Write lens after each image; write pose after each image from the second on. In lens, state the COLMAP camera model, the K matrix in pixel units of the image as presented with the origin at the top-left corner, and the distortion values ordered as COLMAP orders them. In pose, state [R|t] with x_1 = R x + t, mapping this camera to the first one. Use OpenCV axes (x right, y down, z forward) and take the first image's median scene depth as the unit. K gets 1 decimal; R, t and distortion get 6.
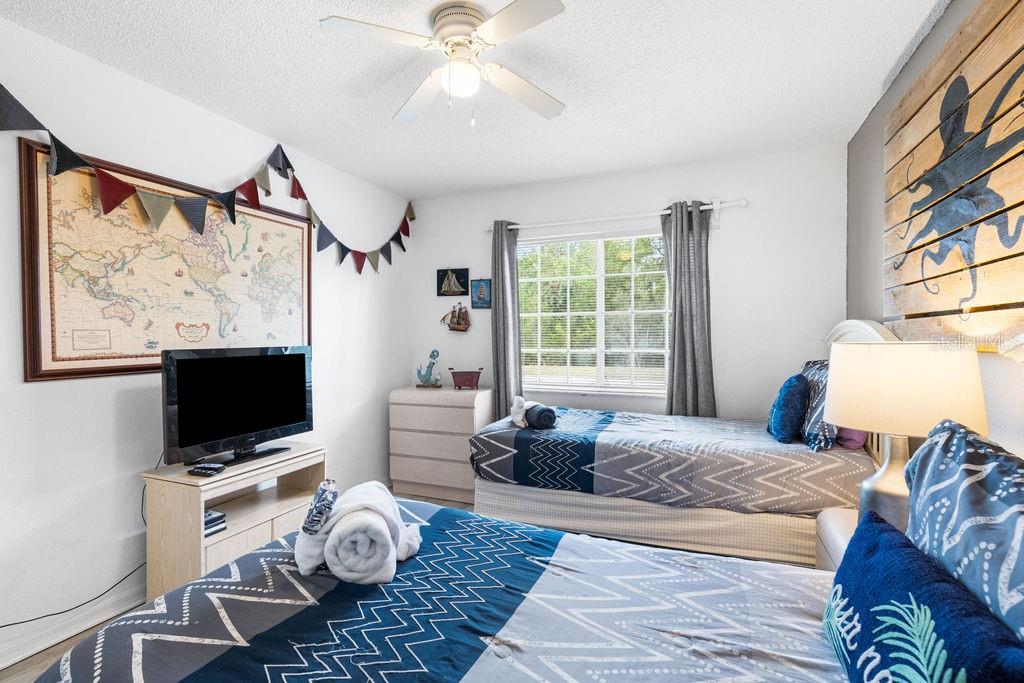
lens RADIAL K [[455.7, 0, 538.0], [0, 455.7, 338.5], [0, 0, 1]] dist [0.005300, -0.001486]
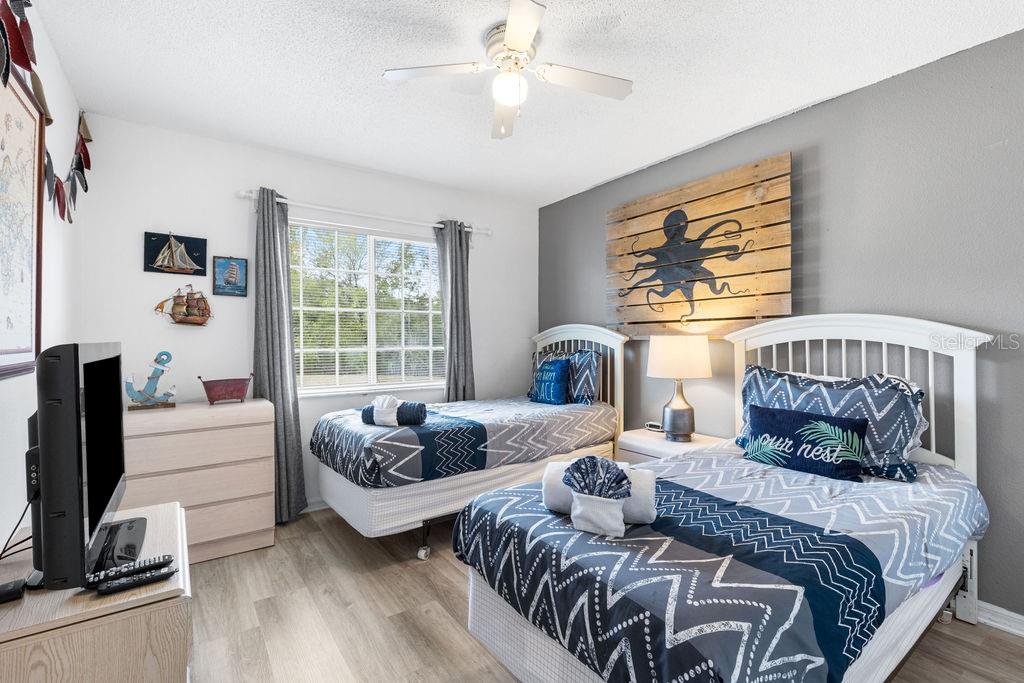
lens RADIAL K [[455.7, 0, 513.6], [0, 455.7, 341.2], [0, 0, 1]] dist [0.005300, -0.001486]
pose [[0.553527, -0.001762, 0.832829, -0.583590], [0.004980, 0.999987, -0.001195, 0.014986], [-0.832816, 0.004809, 0.553528, 0.221853]]
